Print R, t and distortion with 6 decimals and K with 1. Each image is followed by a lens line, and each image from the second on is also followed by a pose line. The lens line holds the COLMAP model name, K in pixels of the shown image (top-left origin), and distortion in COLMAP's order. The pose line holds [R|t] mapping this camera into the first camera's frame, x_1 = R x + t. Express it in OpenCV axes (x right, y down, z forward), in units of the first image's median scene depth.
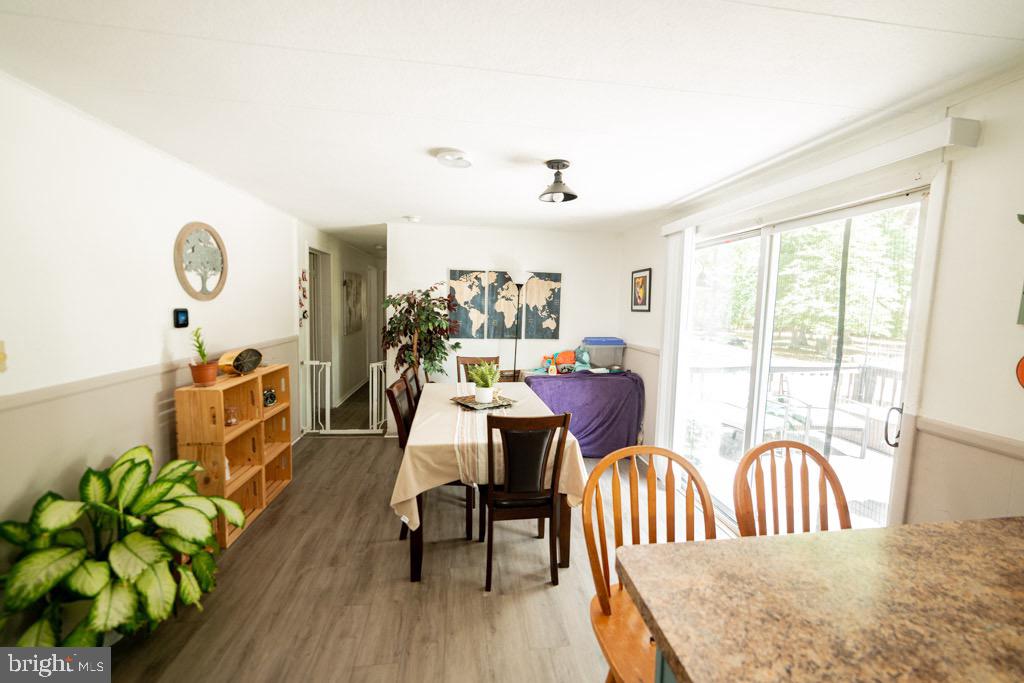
lens RADIAL K [[388.5, 0, 519.1], [0, 388.5, 341.0], [0, 0, 1]] dist [-0.003740, -0.000090]
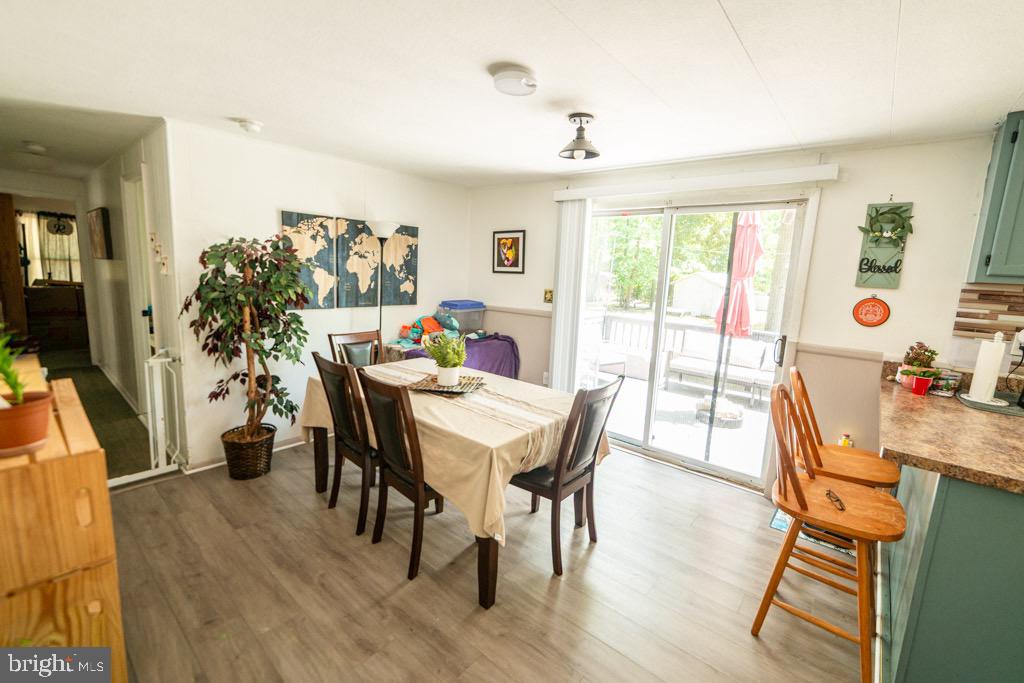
lens RADIAL K [[422.7, 0, 510.6], [0, 422.7, 335.4], [0, 0, 1]] dist [-0.002224, 0.000450]
pose [[0.756005, -0.091379, 0.648156, -0.373544], [0.038905, 0.994730, 0.094861, -0.018394], [-0.653409, -0.046498, 0.755576, 0.157065]]
